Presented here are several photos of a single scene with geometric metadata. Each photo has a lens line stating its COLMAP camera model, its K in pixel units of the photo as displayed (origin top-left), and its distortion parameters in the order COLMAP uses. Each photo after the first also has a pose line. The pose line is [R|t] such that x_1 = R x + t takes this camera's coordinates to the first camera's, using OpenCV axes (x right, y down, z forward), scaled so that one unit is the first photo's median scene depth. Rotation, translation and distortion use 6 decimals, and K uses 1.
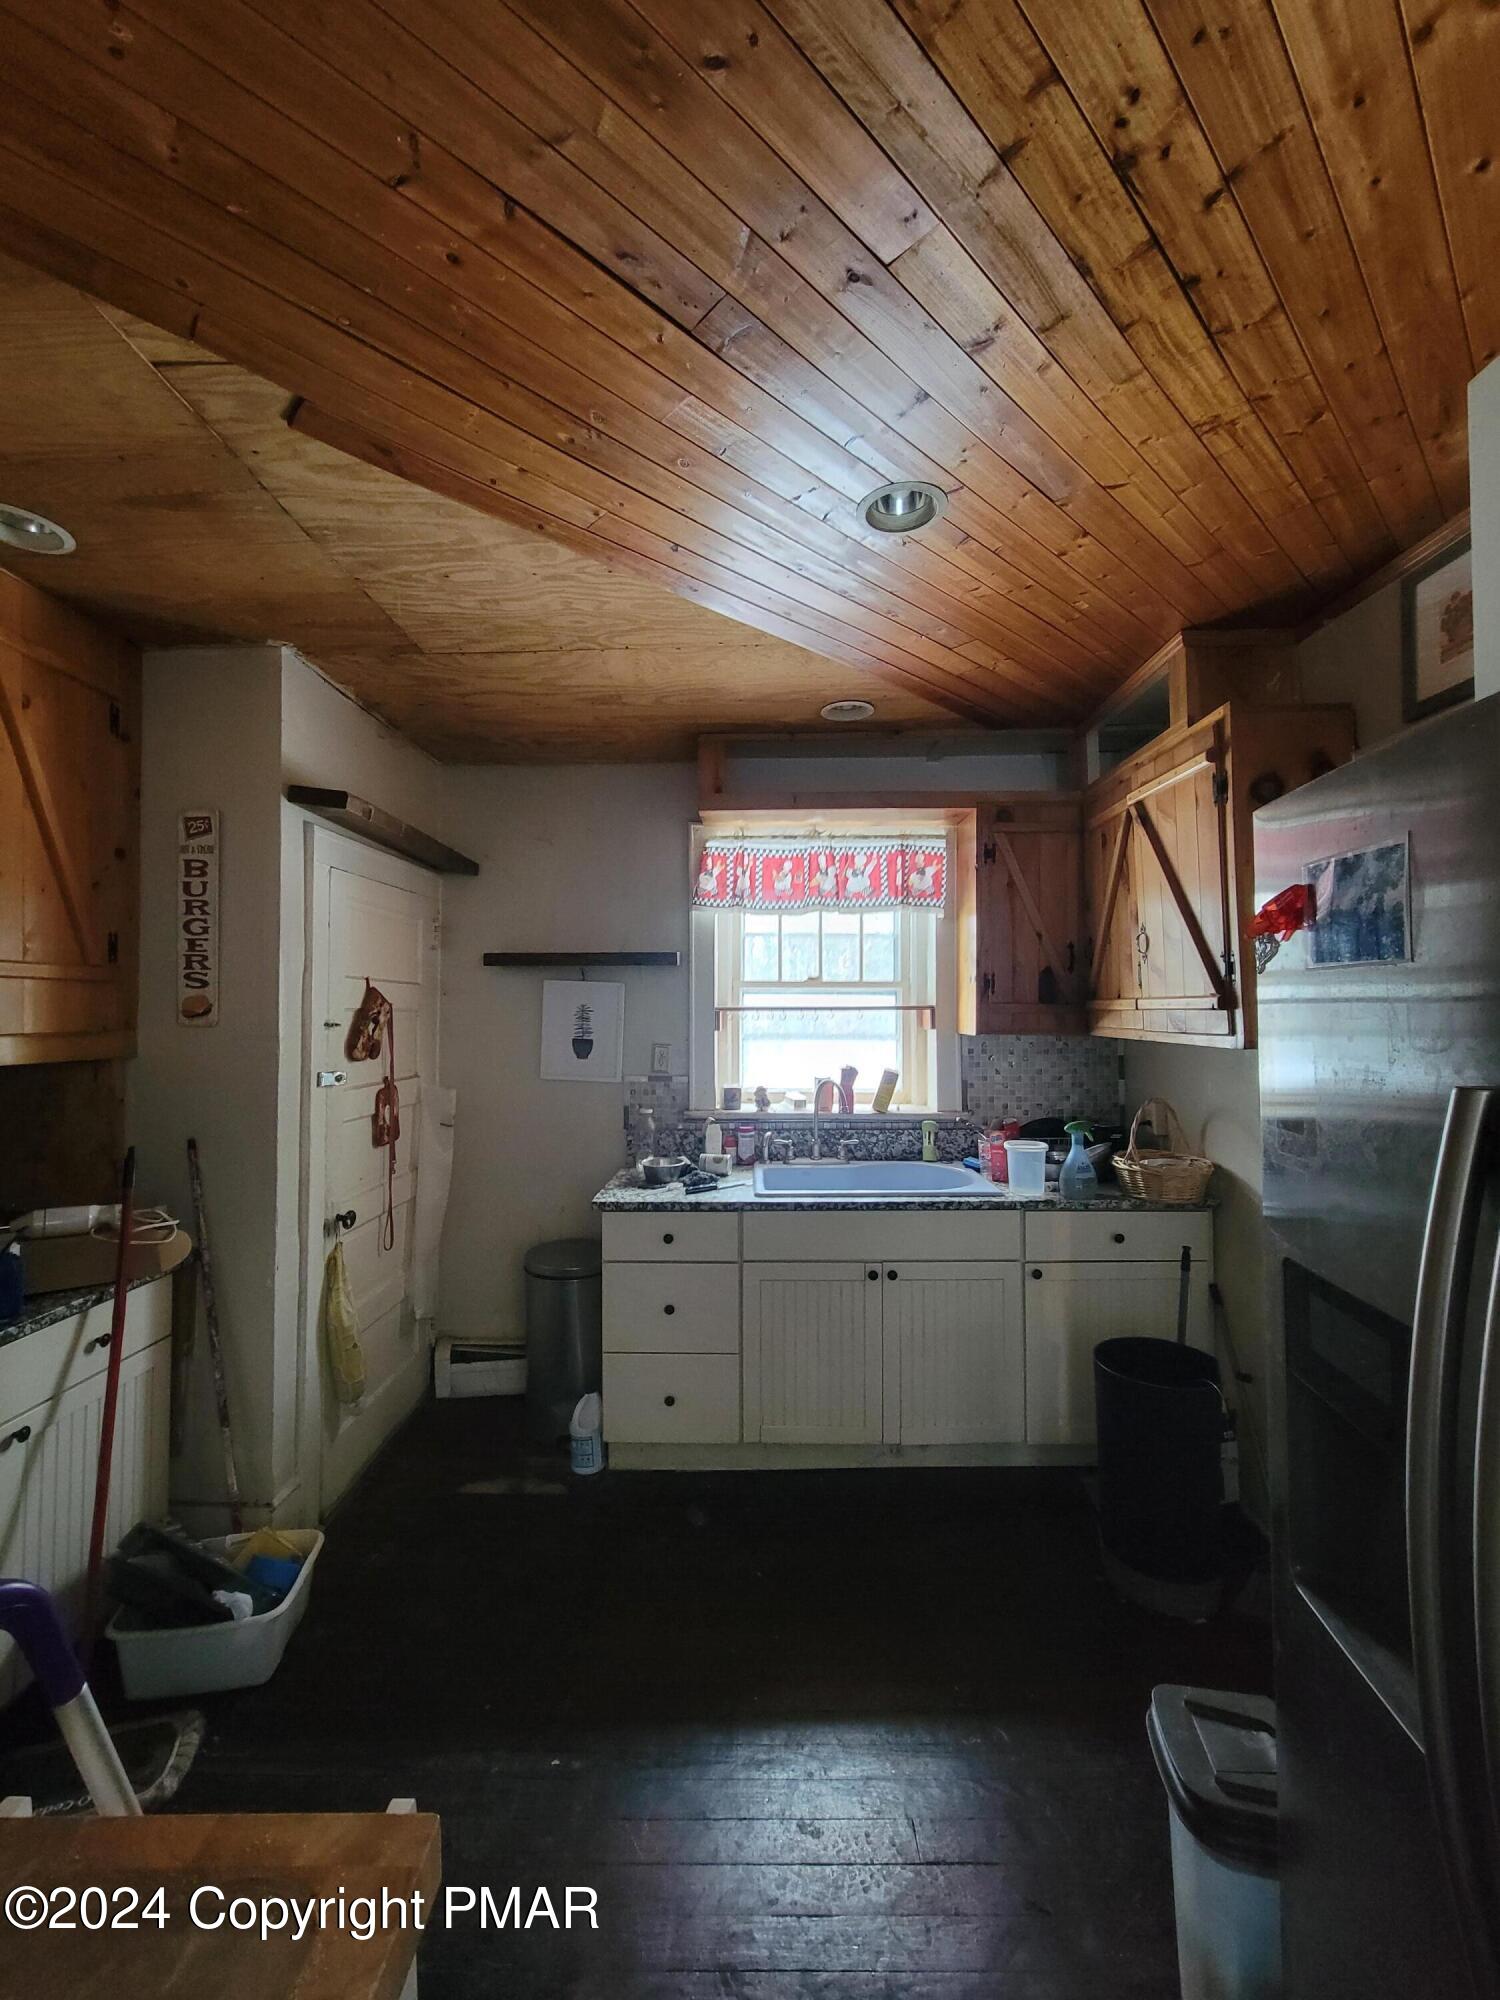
lens RADIAL K [[811.1, 0, 751.7], [0, 811.1, 999.1], [0, 0, 1]] dist [-0.010482, 0.004245]
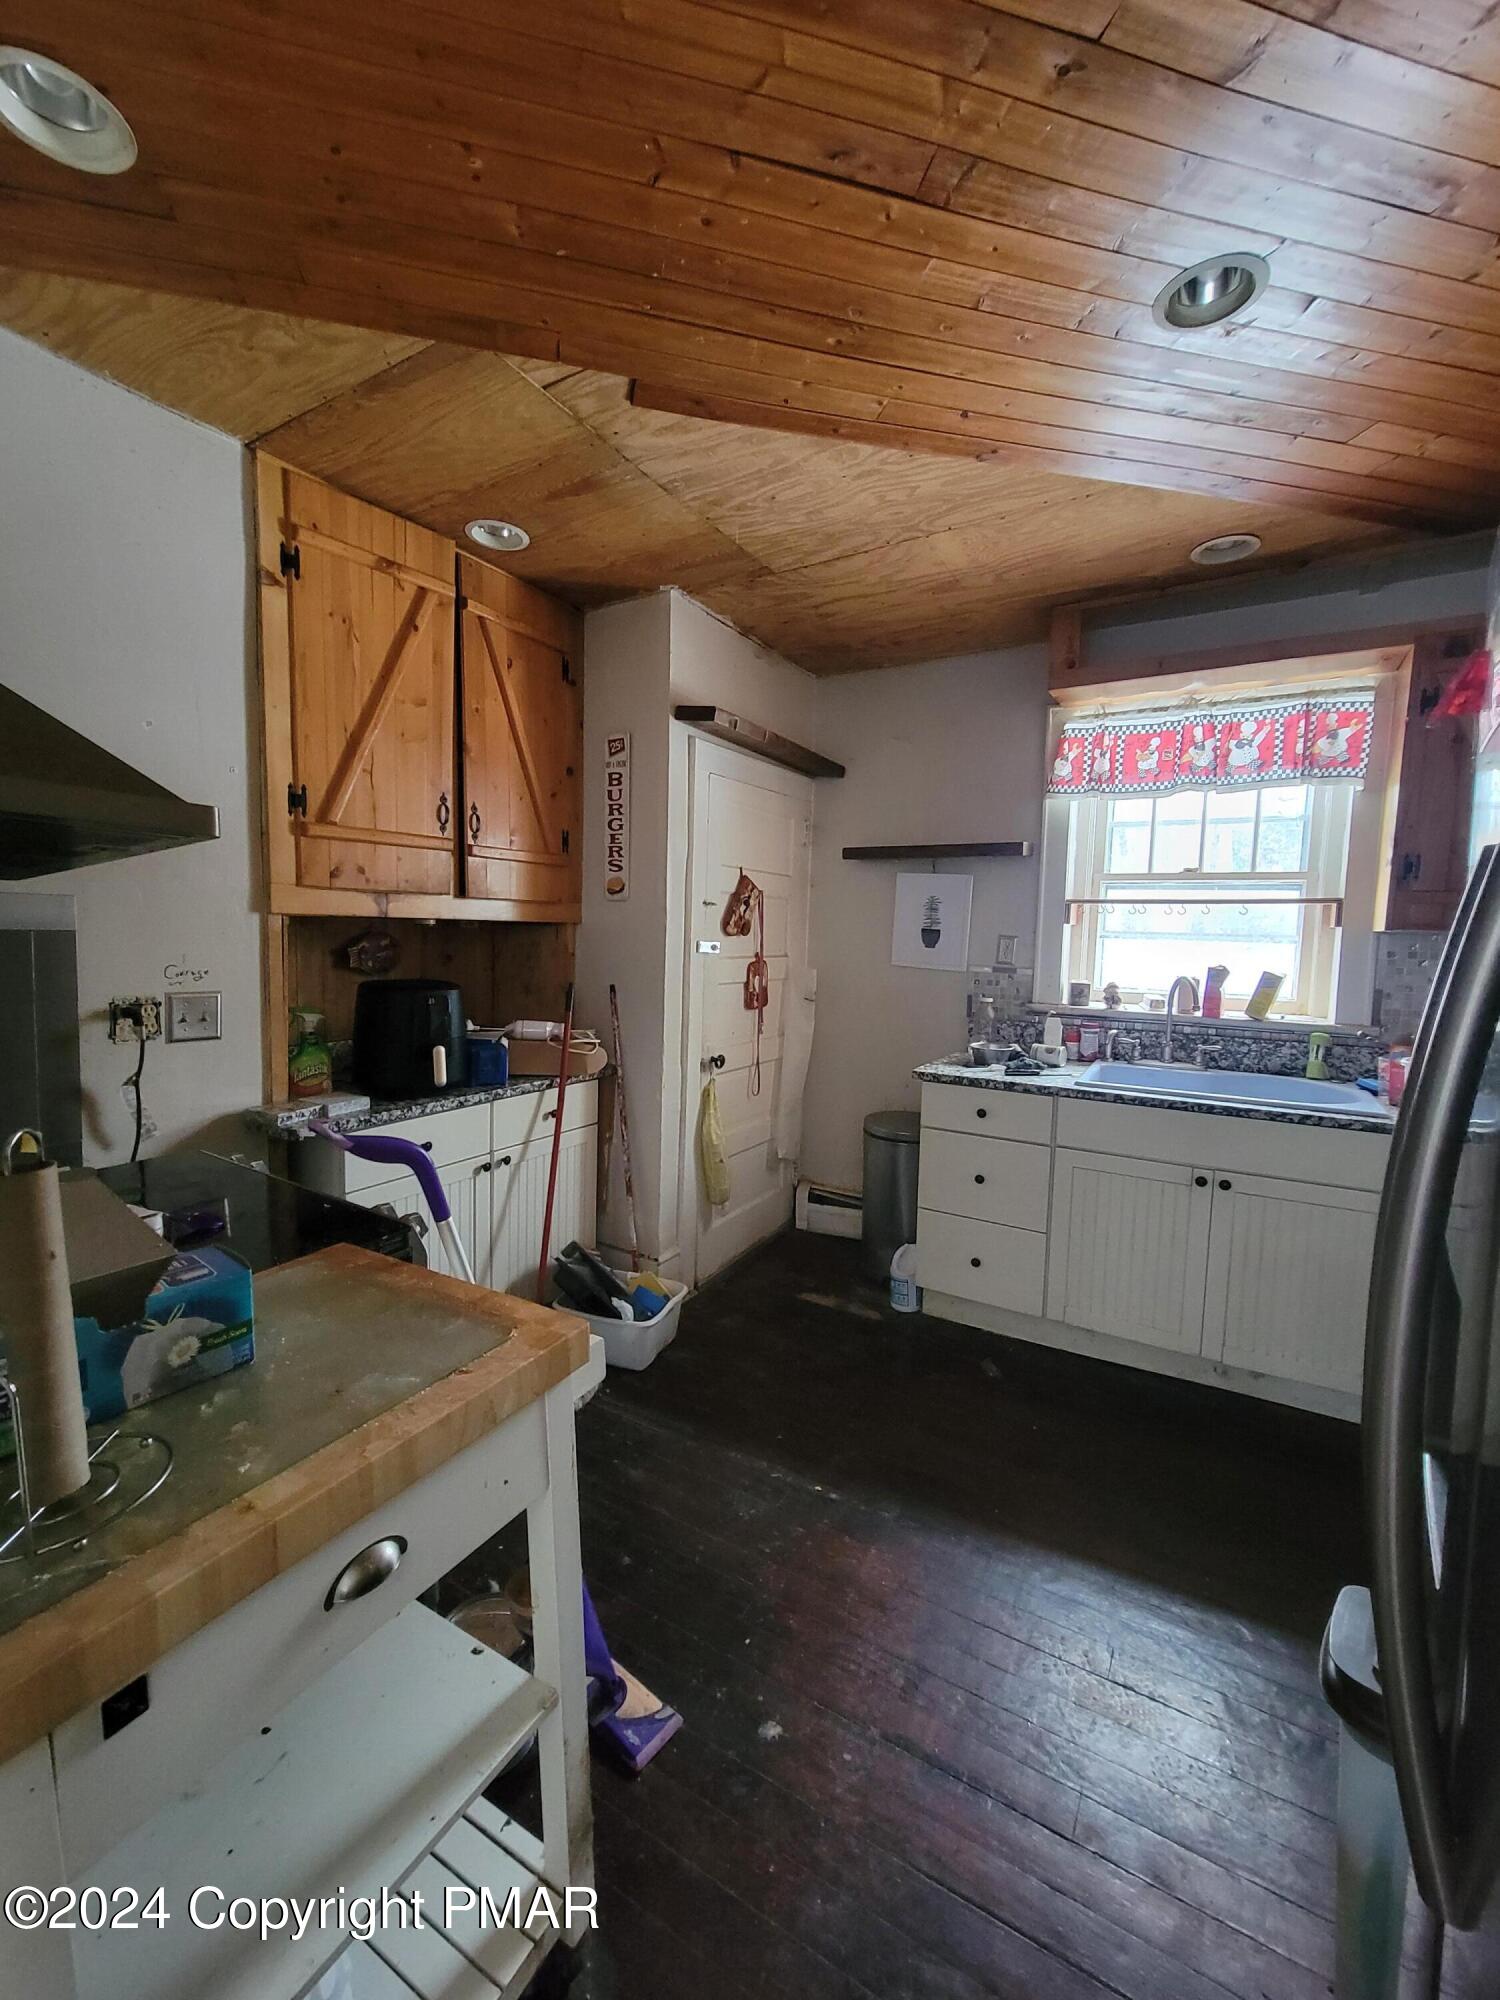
lens RADIAL K [[811.1, 0, 751.7], [0, 811.1, 999.1], [0, 0, 1]] dist [-0.010482, 0.004245]
pose [[0.865740, 0.065074, -0.496245, 0.146866], [-0.016554, 0.994692, 0.101557, 0.045961], [0.500220, -0.079707, 0.862222, -0.039826]]
